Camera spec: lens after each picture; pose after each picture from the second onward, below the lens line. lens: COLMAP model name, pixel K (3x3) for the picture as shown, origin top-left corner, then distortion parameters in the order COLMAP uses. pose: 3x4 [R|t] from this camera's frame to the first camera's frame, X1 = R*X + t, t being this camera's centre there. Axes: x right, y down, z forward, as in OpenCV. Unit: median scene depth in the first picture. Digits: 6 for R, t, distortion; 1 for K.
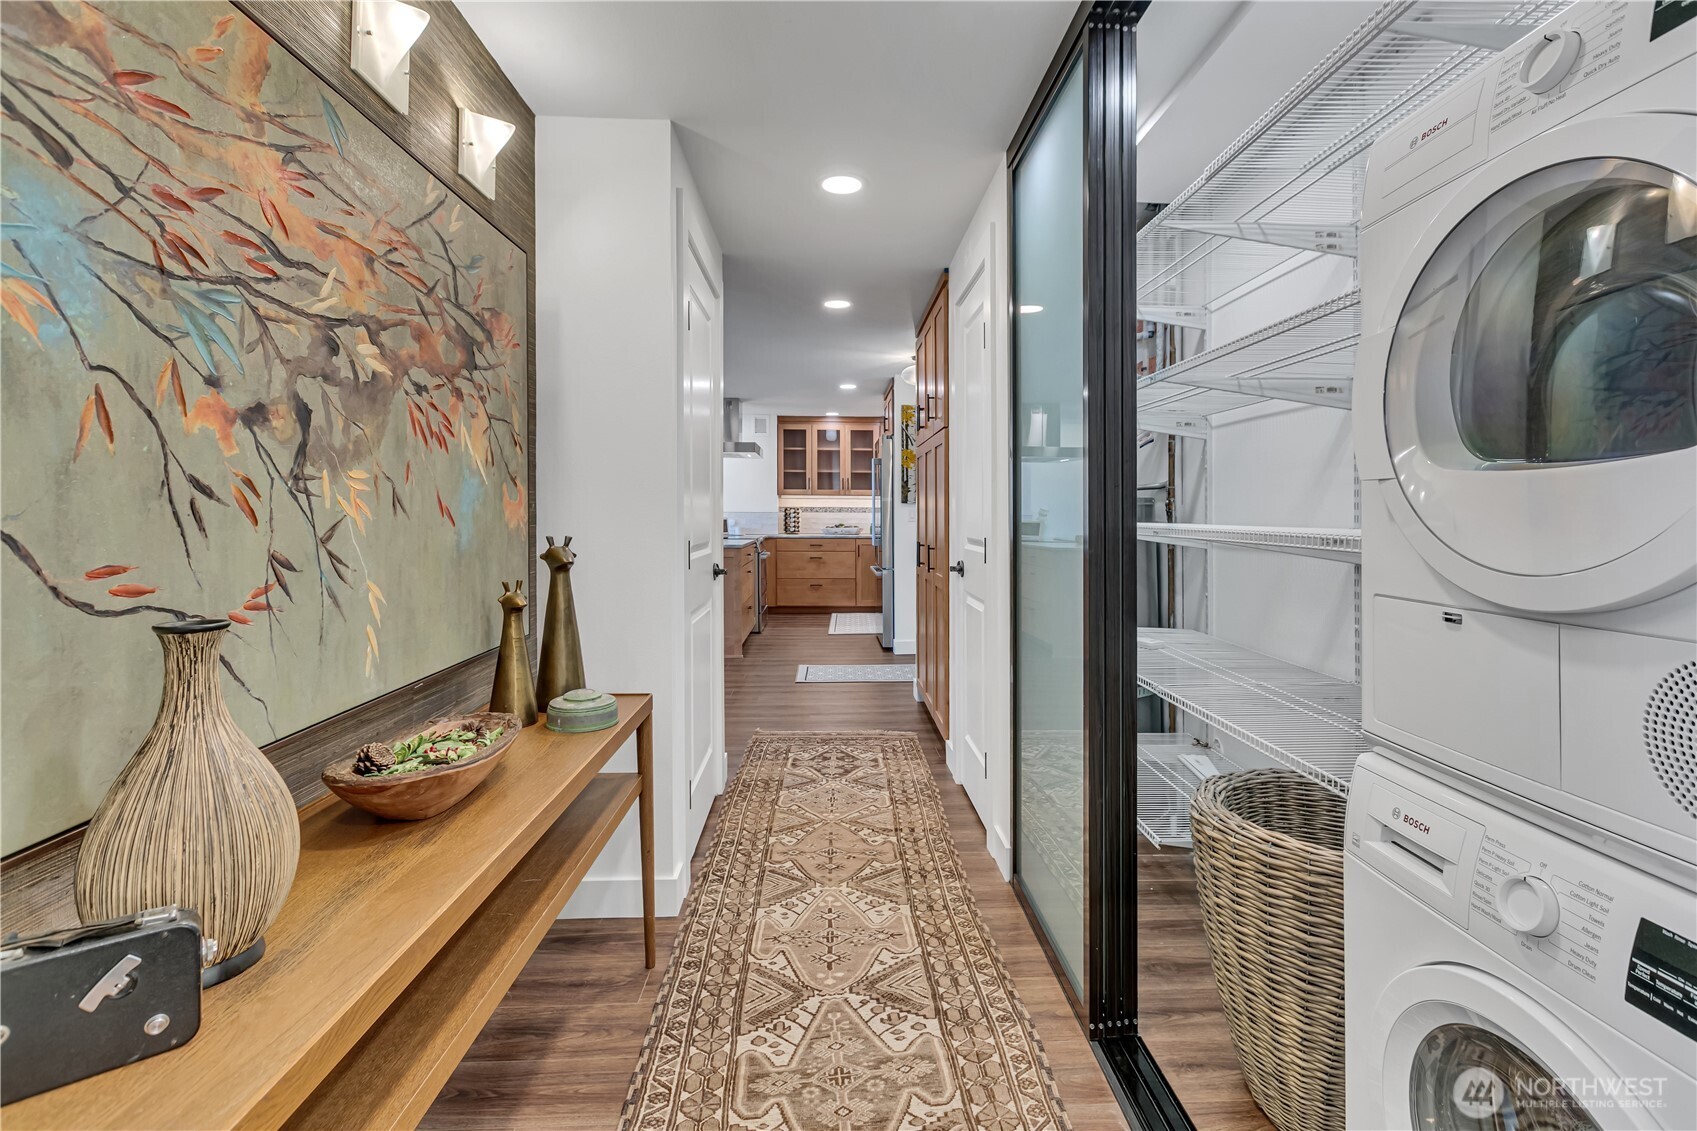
lens RADIAL K [[786.0, 0, 856.0], [0, 786.0, 503.6], [0, 0, 1]] dist [0.000311, 0.000209]
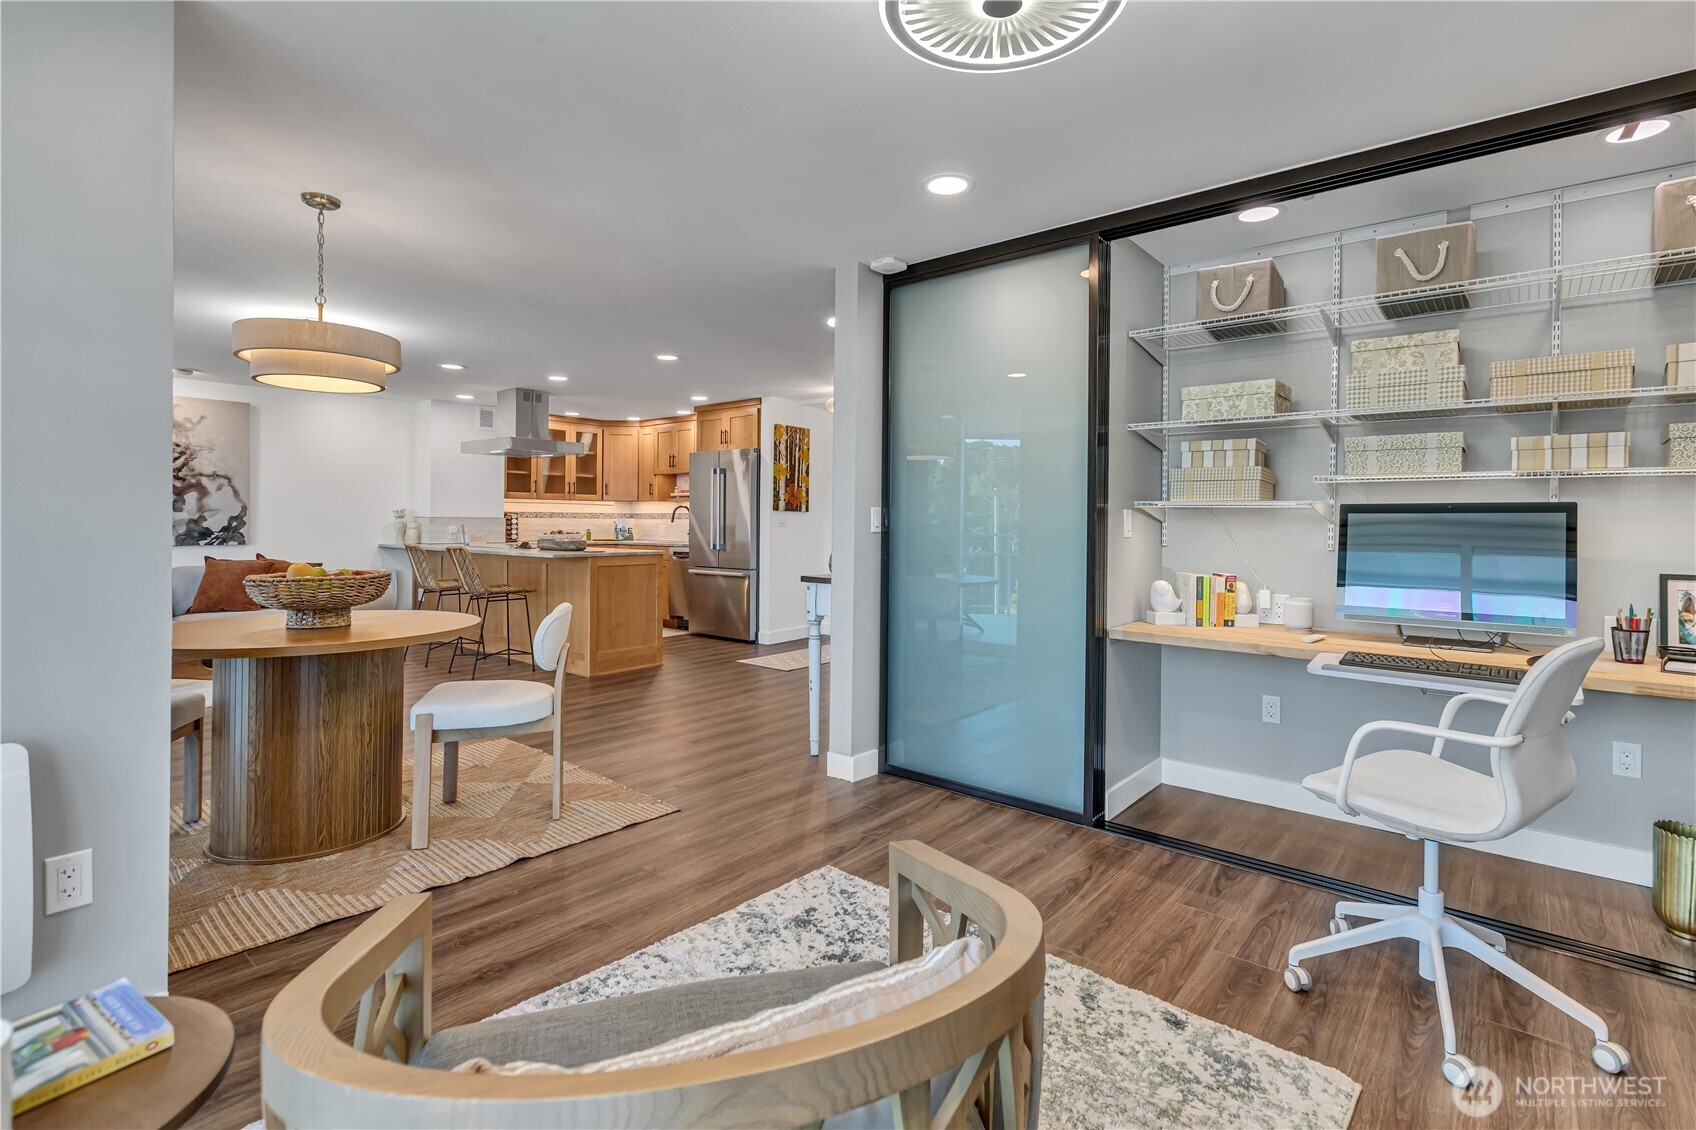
lens RADIAL K [[790.2, 0, 865.5], [0, 790.2, 499.9], [0, 0, 1]] dist [0.004253, 0.000526]
pose [[0.665735, 0.026665, 0.745712, -1.852319], [-0.016313, 0.999643, -0.021181, 0.014320], [-0.746010, 0.001936, 0.665932, 0.364375]]
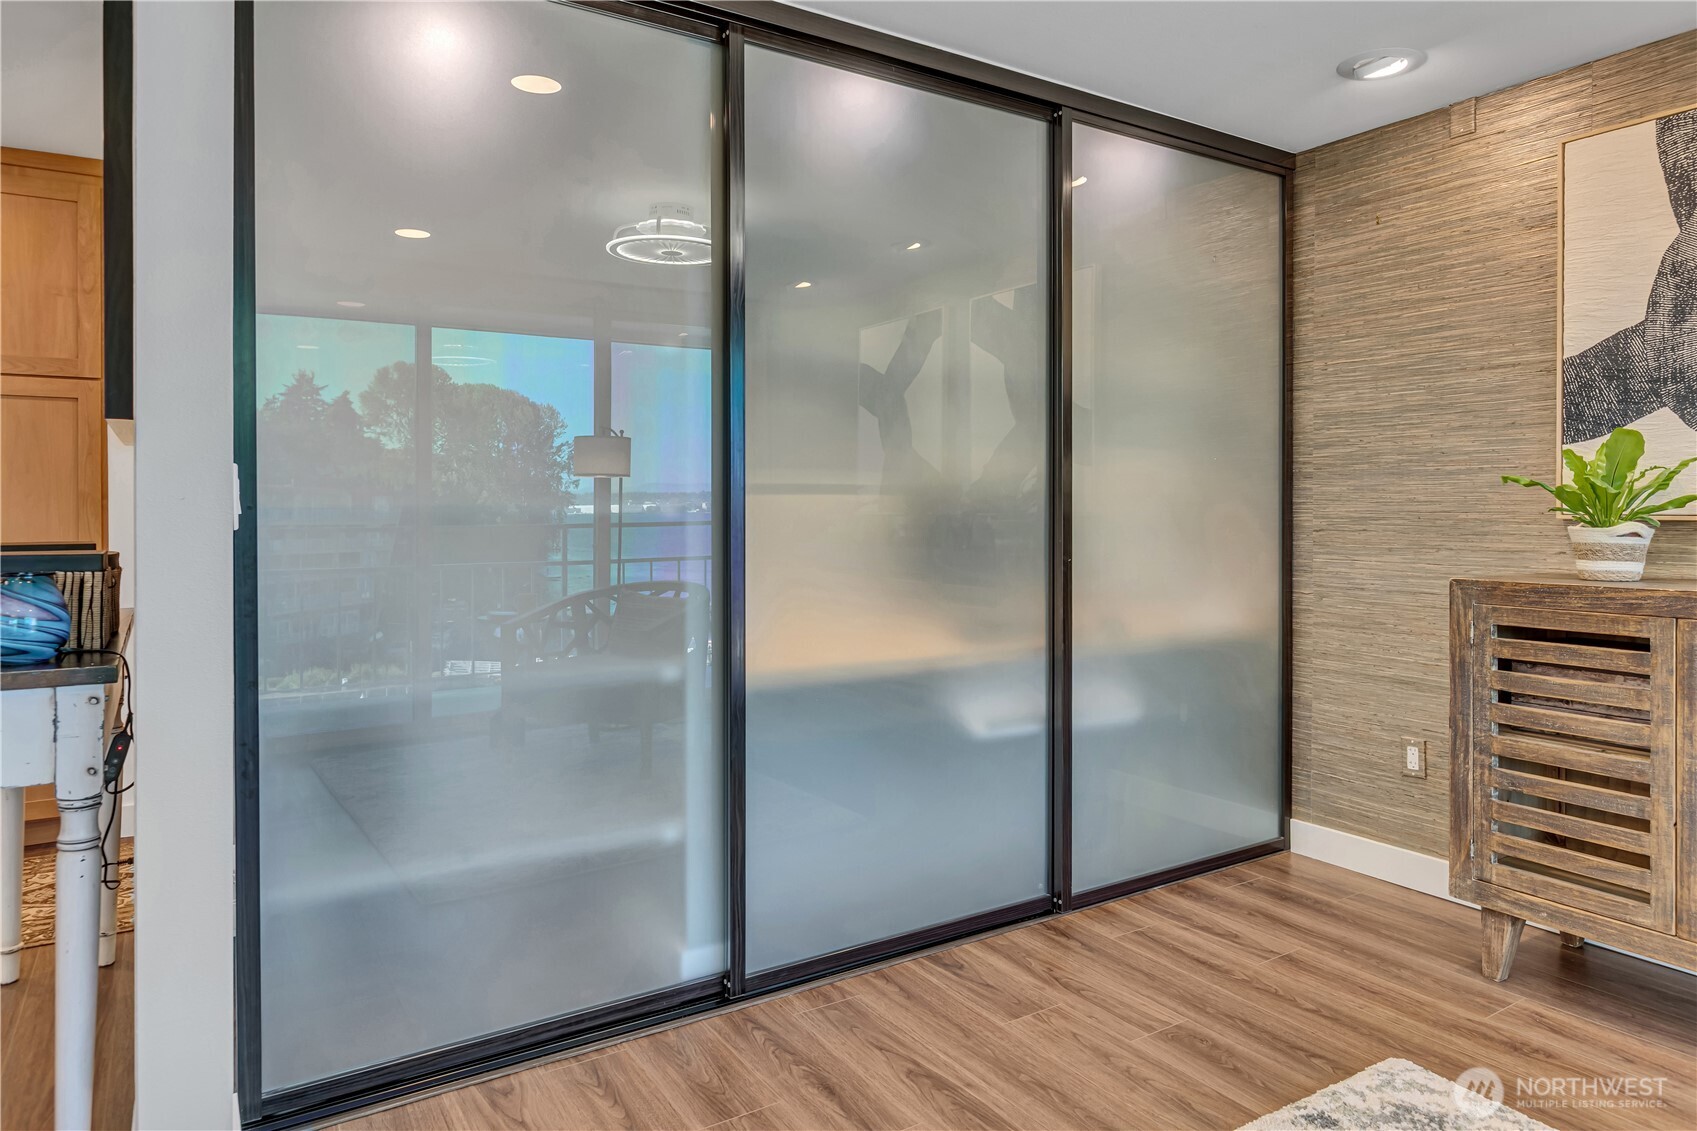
lens RADIAL K [[1063.7, 0, 849.0], [0, 1063.7, 512.9], [0, 0, 1]] dist [0.004368, 0.000507]
pose [[-0.504015, -0.005659, 0.863676, -1.608247], [-0.006868, 0.999973, 0.002544, 0.022719], [-0.863667, -0.004650, -0.504041, 1.352612]]
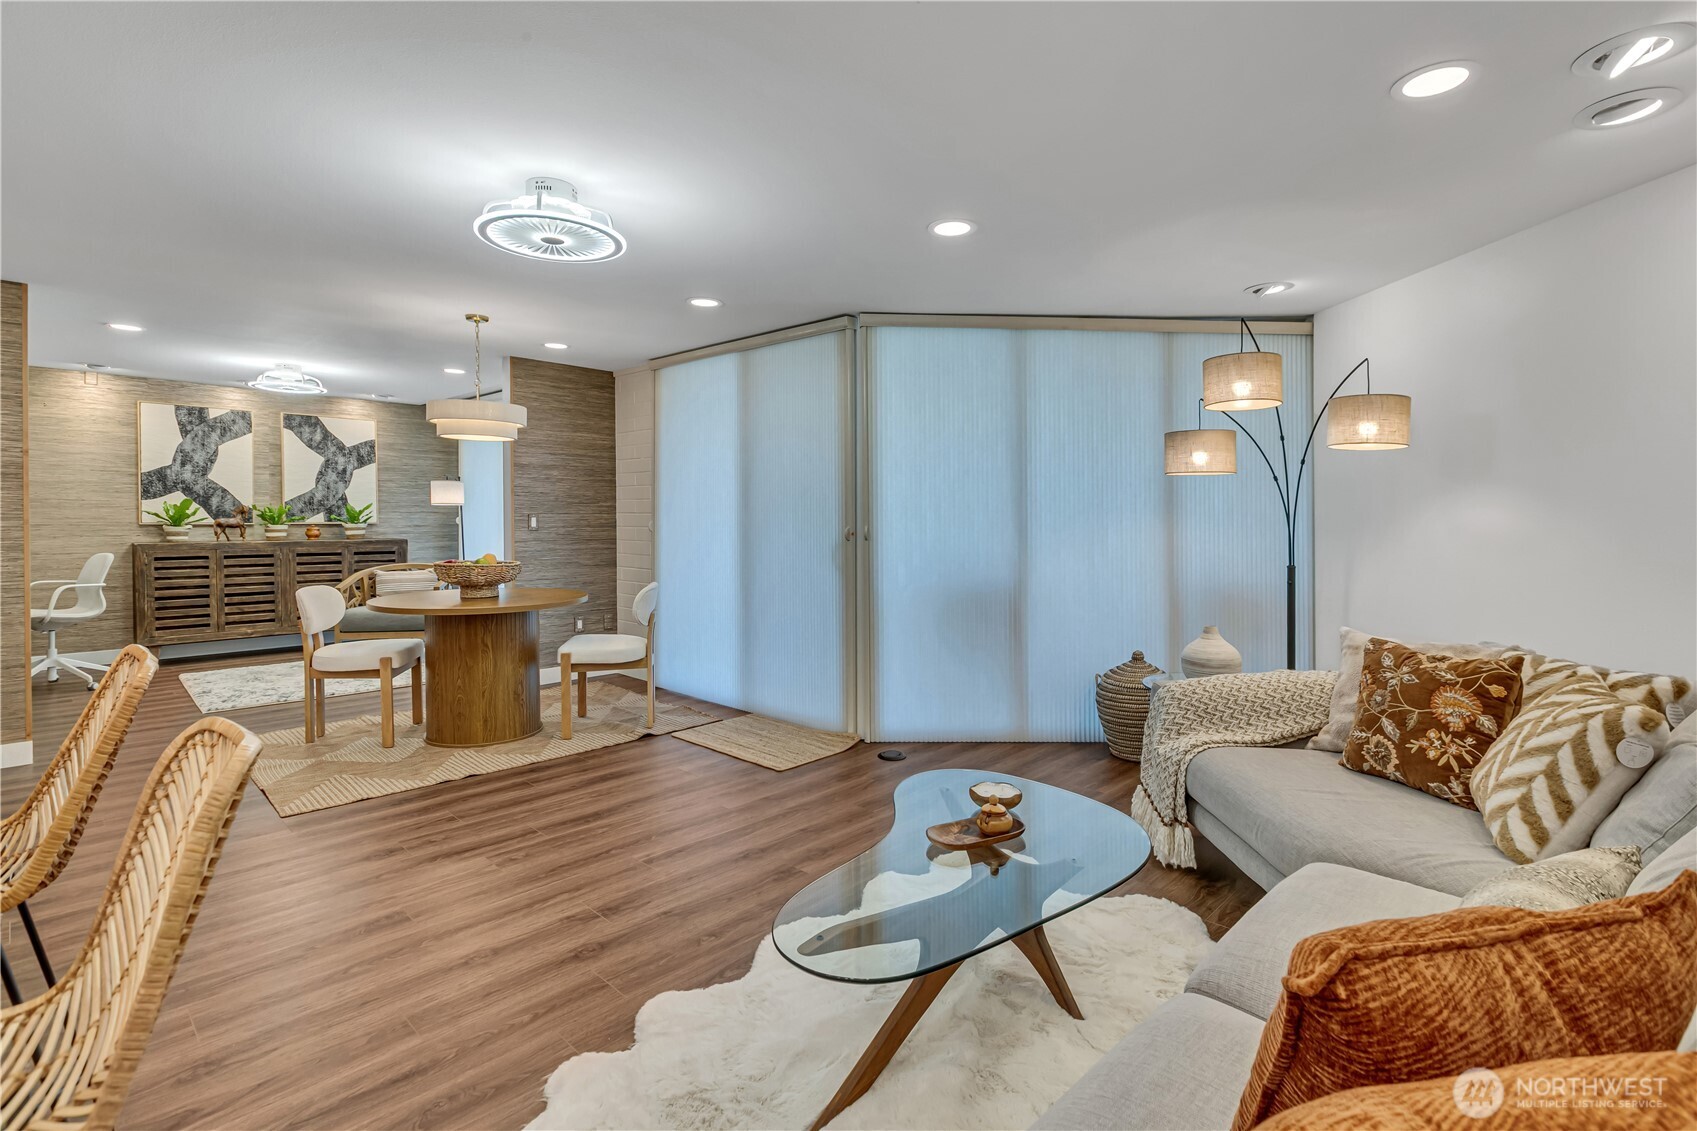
lens RADIAL K [[799.8, 0, 858.5], [0, 799.8, 537.6], [0, 0, 1]] dist [0.004178, -0.000859]
pose [[-0.717490, 0.011976, -0.696466, -0.870227], [0.000209, 0.999856, 0.016977, 0.025259], [0.696569, 0.012035, -0.717389, 3.612622]]
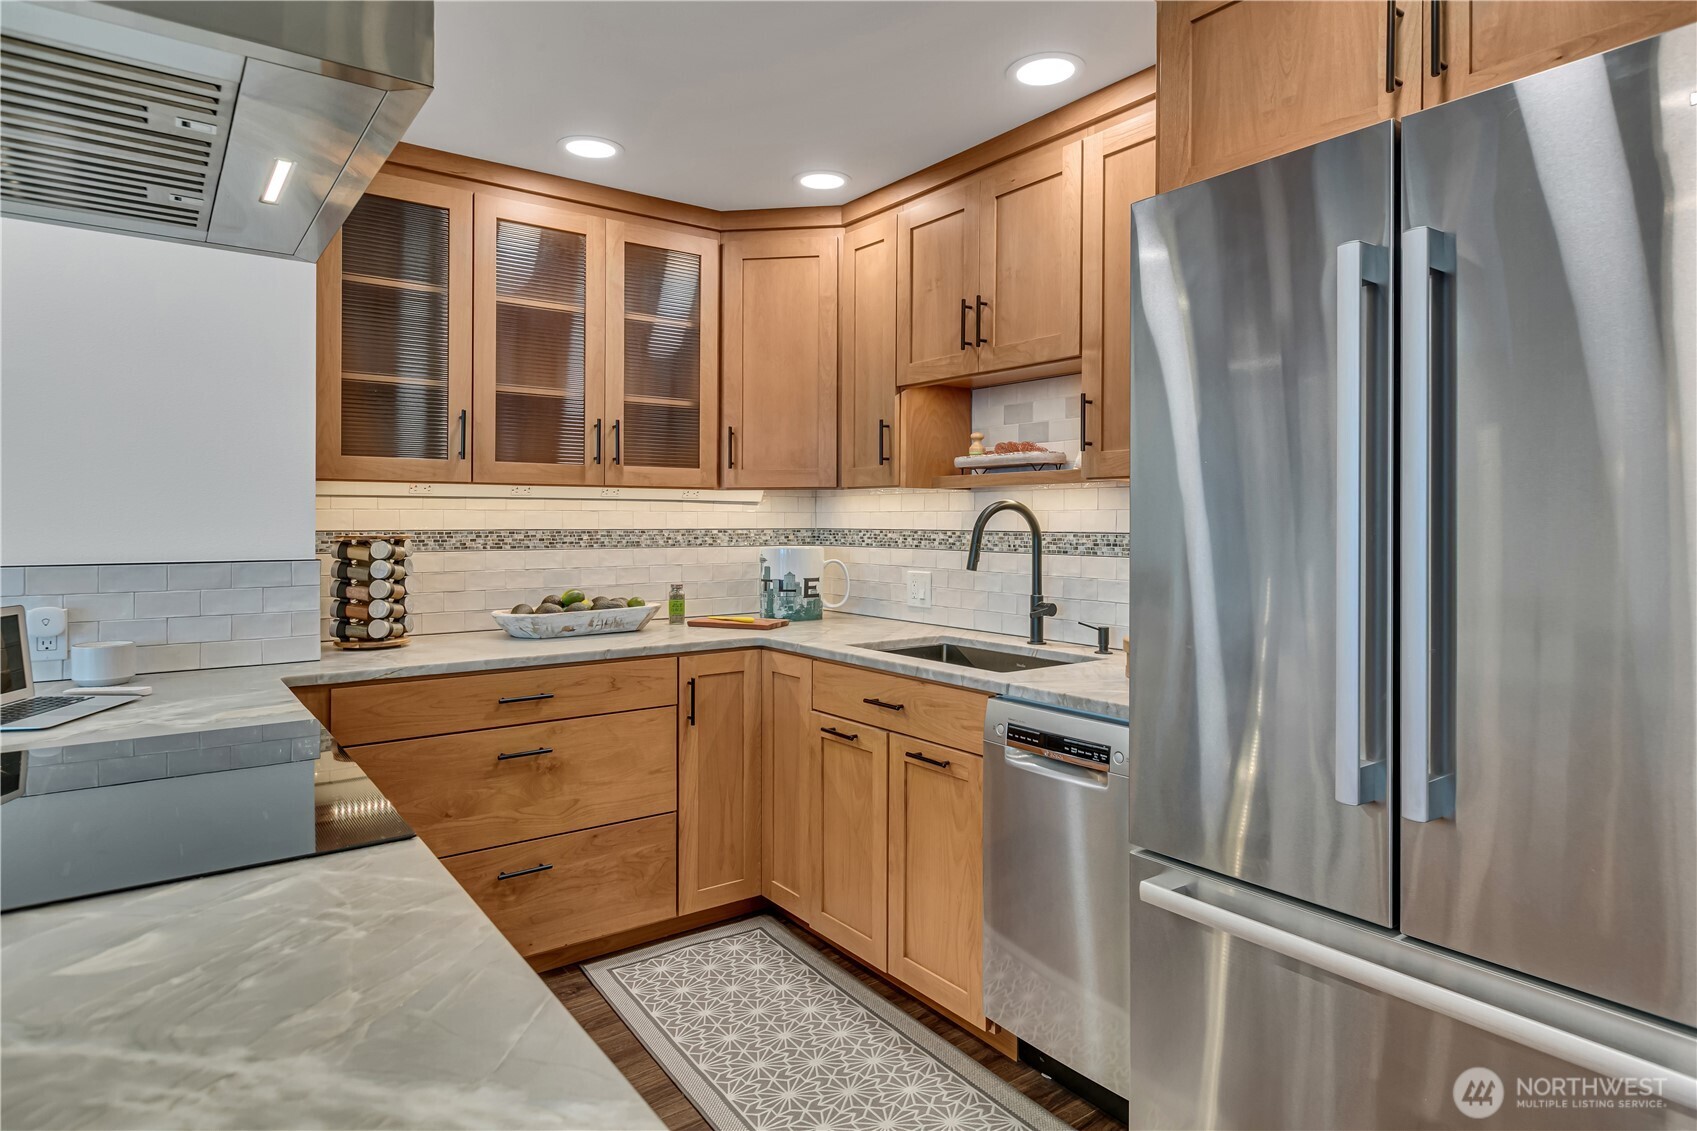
lens RADIAL K [[959.5, 0, 853.8], [0, 959.5, 514.3], [0, 0, 1]] dist [0.005324, 0.000455]
pose [[0.828203, 0.003878, 0.560414, -0.472433], [-0.007746, 0.999960, 0.004527, -0.012275], [-0.560374, -0.008090, 0.828200, 2.594667]]
